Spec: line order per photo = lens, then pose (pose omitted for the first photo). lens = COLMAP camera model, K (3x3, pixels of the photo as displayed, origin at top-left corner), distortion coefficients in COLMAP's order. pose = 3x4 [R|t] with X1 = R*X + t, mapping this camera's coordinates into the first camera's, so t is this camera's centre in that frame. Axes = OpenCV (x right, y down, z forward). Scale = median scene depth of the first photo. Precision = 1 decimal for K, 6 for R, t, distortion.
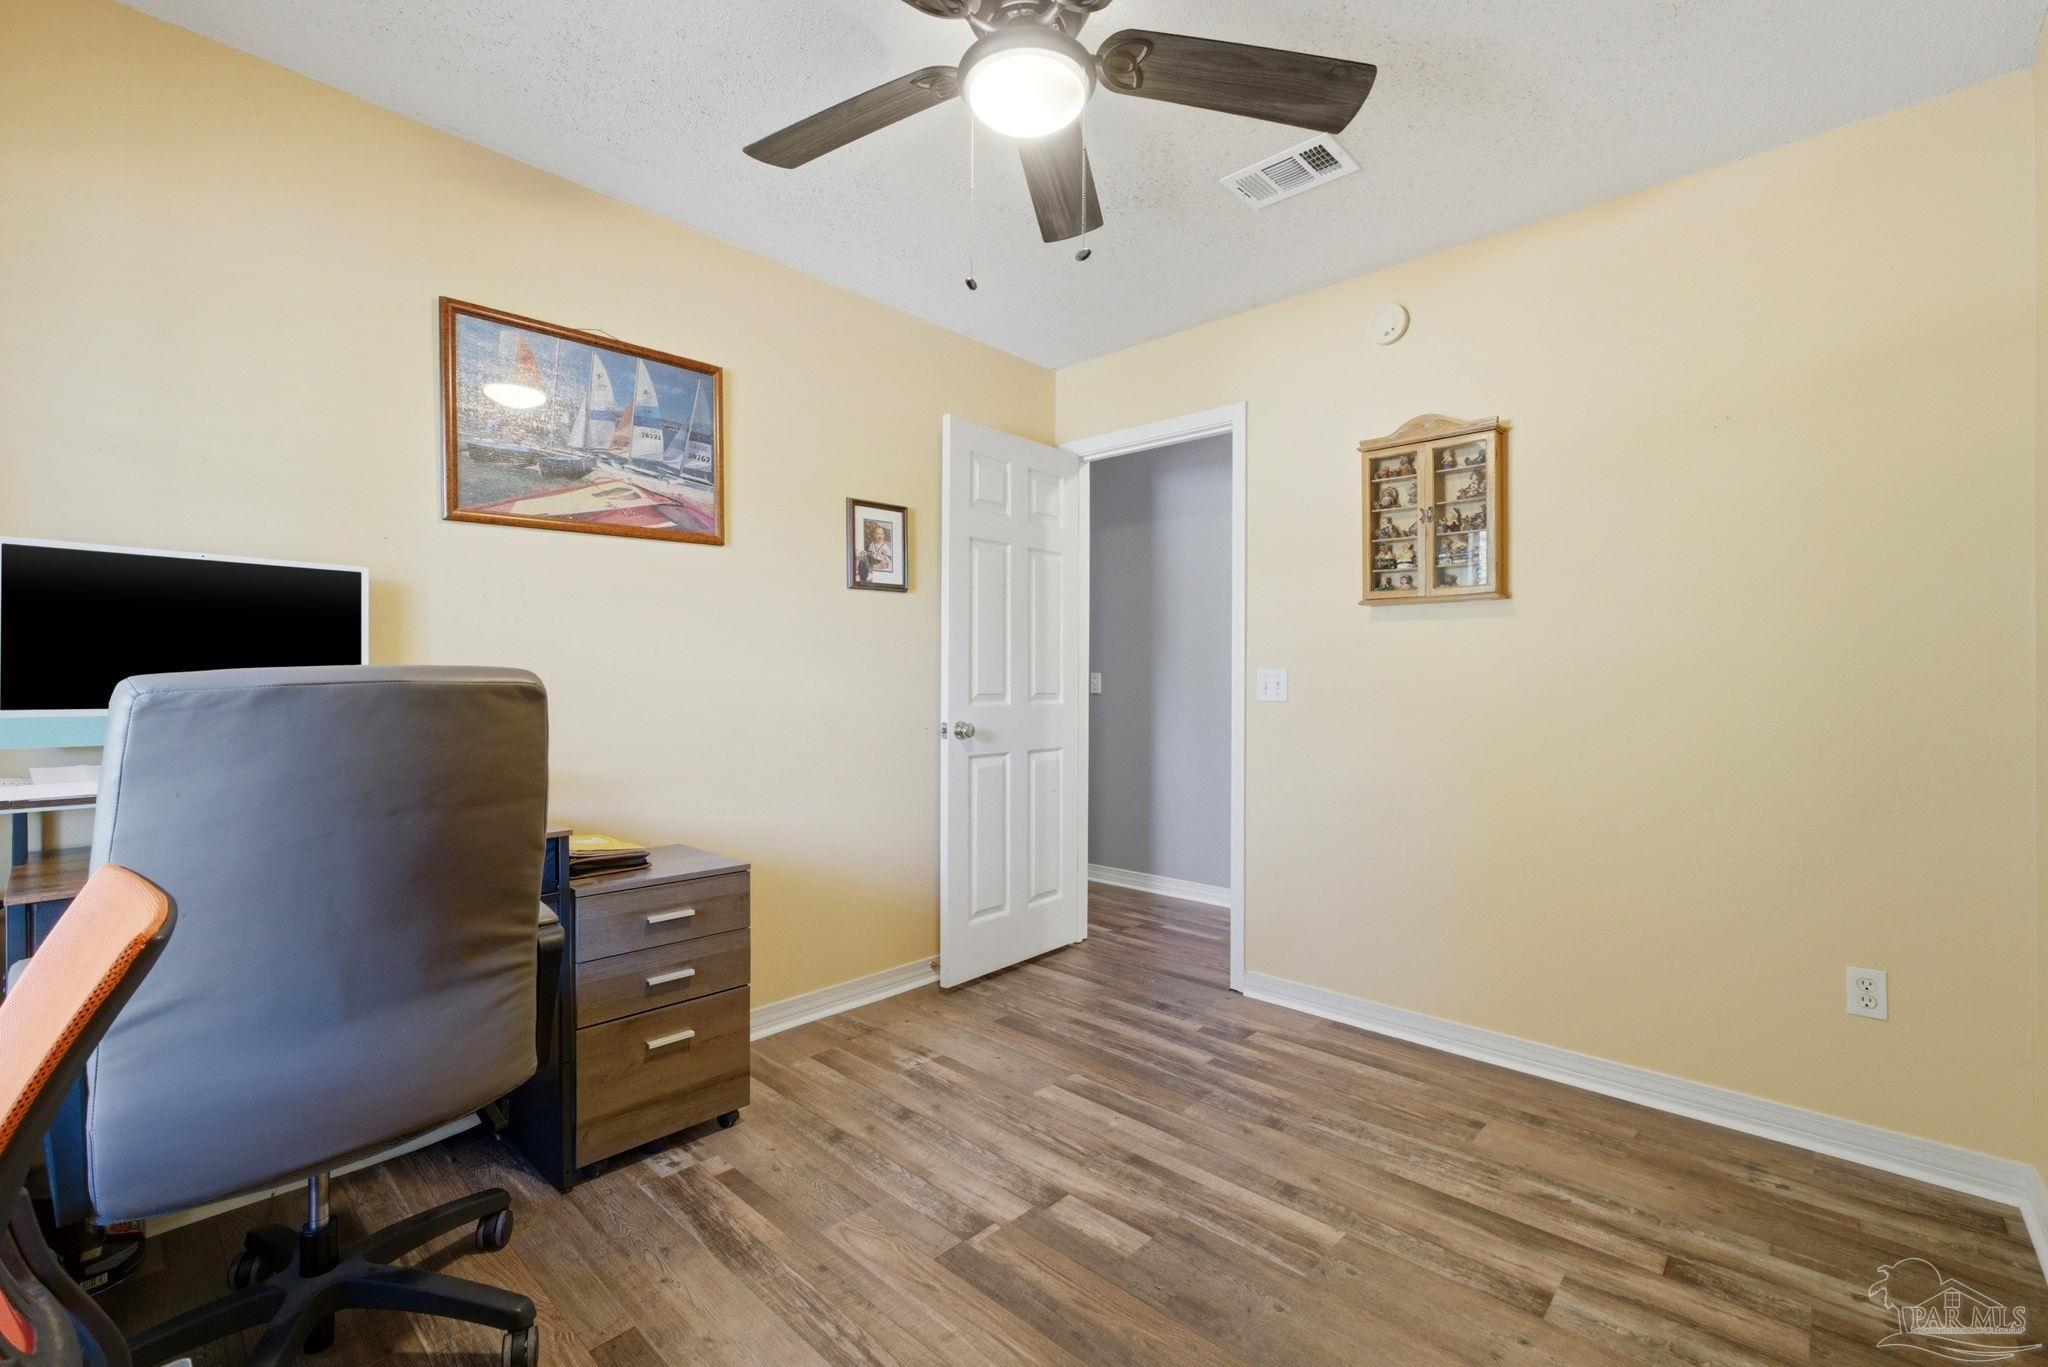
lens RADIAL K [[891.0, 0, 1006.8], [0, 891.0, 681.6], [0, 0, 1]] dist [-0.012009, 0.000201]
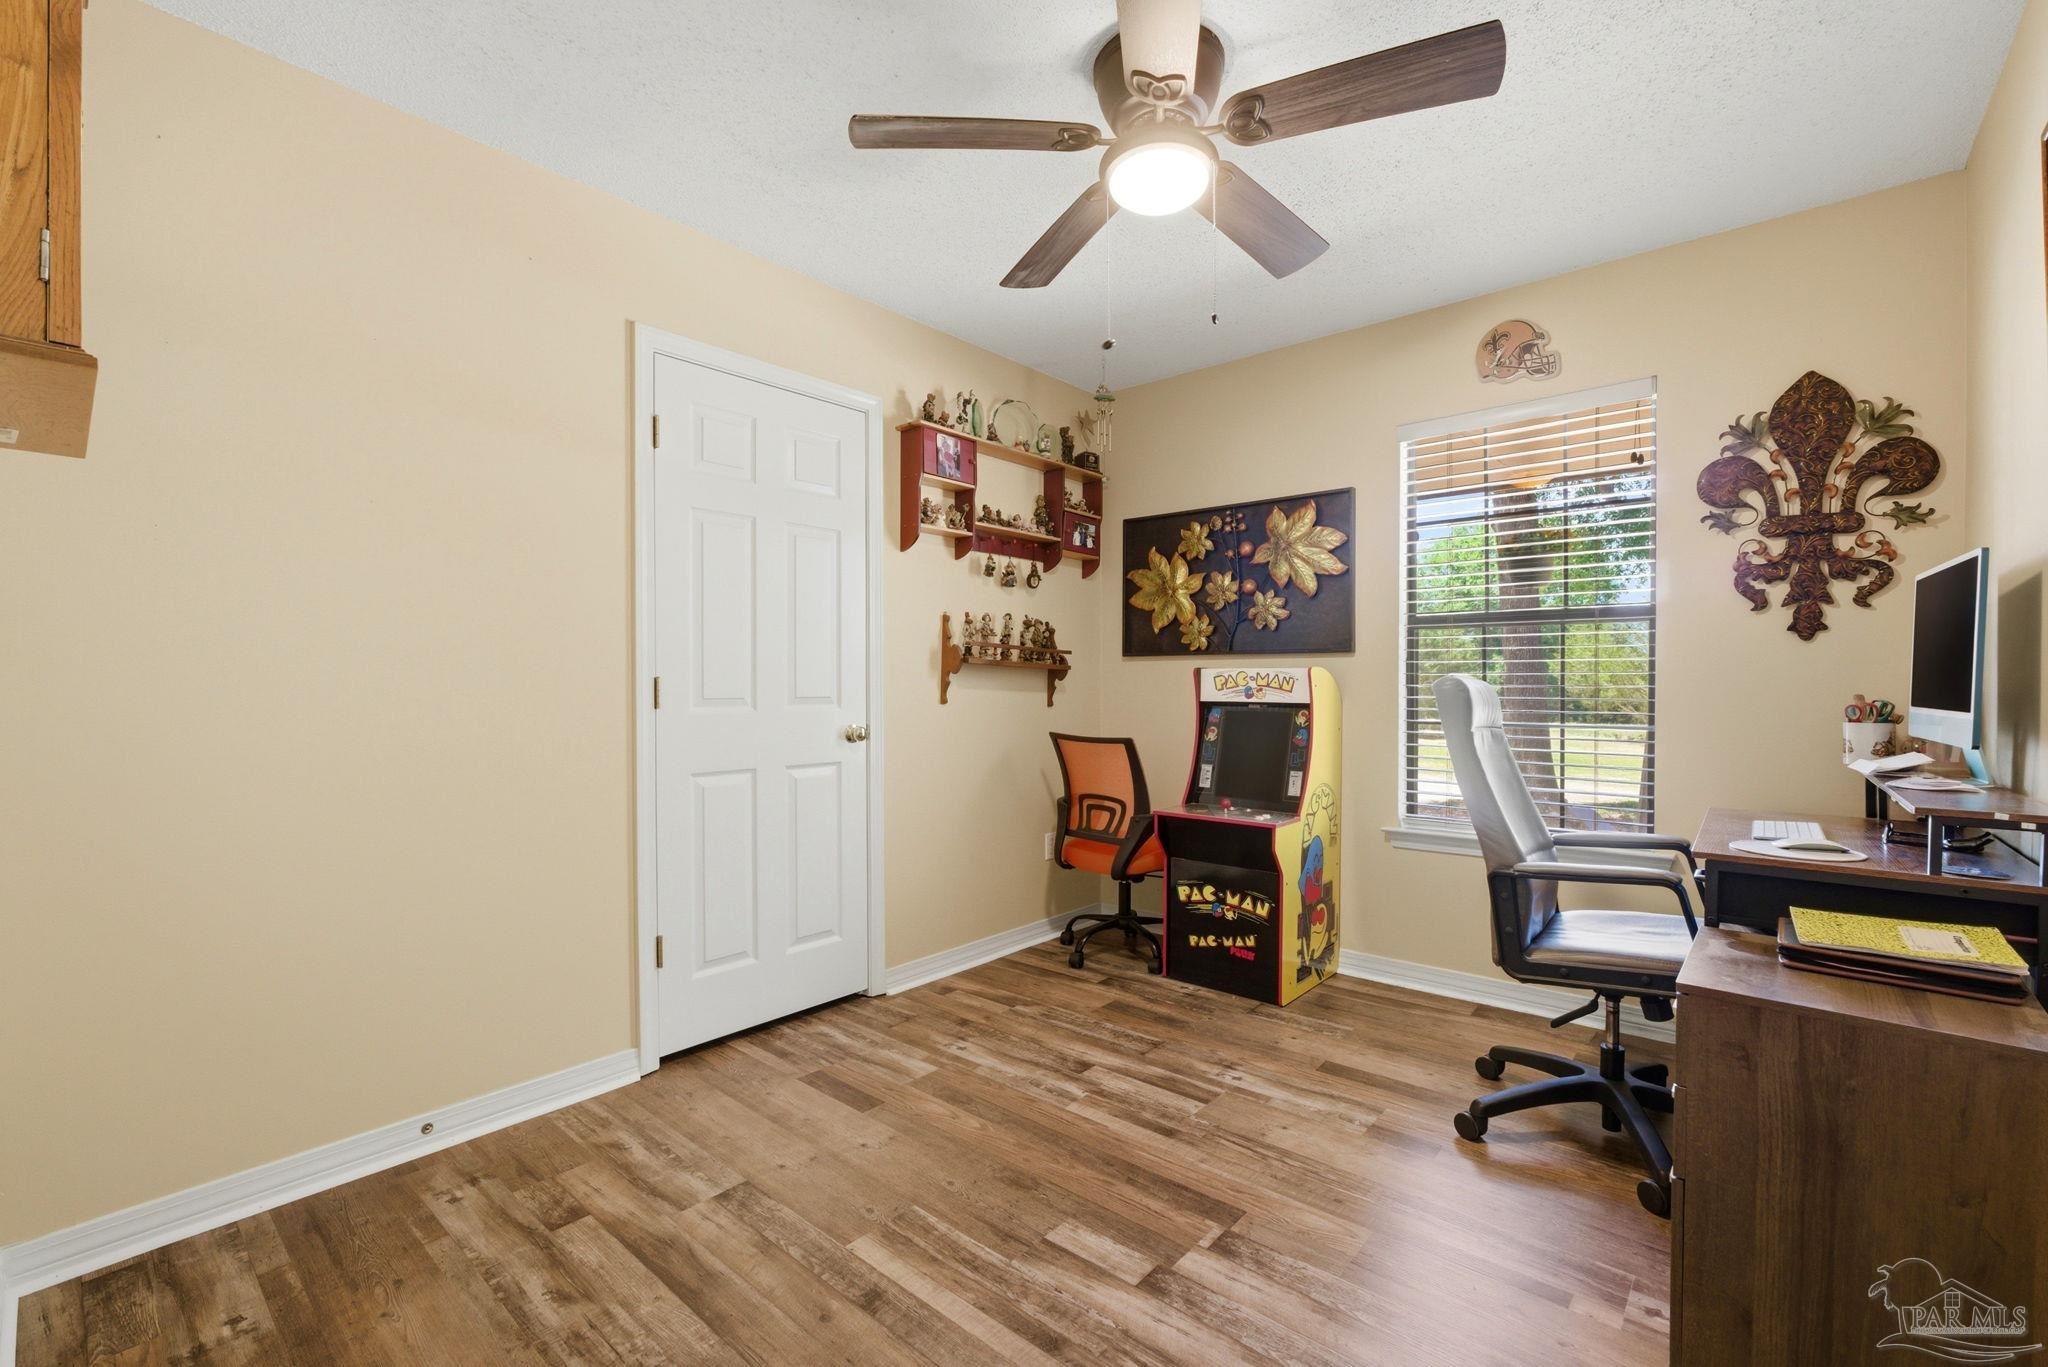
lens RADIAL K [[891.0, 0, 1006.8], [0, 891.0, 681.6], [0, 0, 1]] dist [-0.012009, 0.000201]
pose [[-0.999463, -0.002681, -0.032657, 0.232767], [-0.002748, 0.999994, 0.001998, -0.002908], [0.032652, 0.002087, -0.999465, 1.934564]]
